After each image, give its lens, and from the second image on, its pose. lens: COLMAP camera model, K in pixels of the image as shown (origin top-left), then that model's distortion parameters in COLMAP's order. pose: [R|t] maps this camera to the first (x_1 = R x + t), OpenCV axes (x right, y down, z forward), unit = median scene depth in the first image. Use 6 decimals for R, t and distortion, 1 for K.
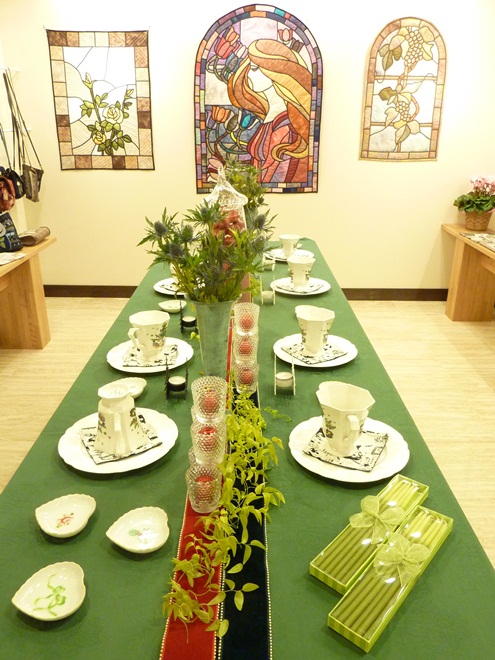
lens RADIAL K [[536.6, 0, 249.1], [0, 536.6, 326.9], [0, 0, 1]] dist [-0.020956, -0.004719]
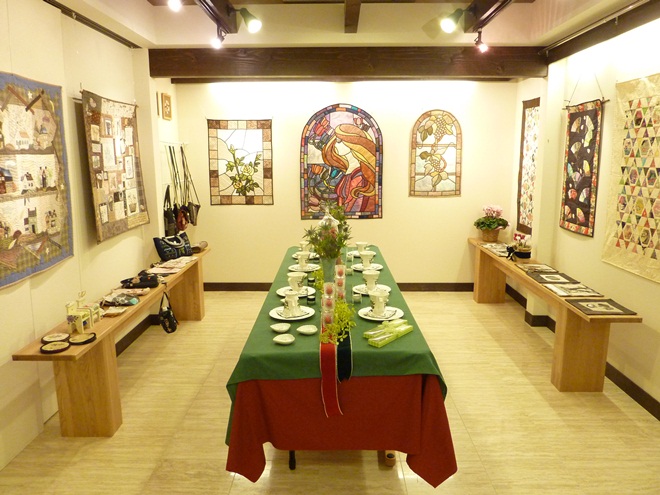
lens RADIAL K [[505.2, 0, 330.5], [0, 505.2, 248.5], [0, 0, 1]] dist [-0.006756, -0.000100]
pose [[0.999948, -0.009753, -0.002988, -0.013444], [0.009034, 0.982764, -0.184642, 0.097915], [0.004737, 0.184605, 0.982801, -0.397609]]
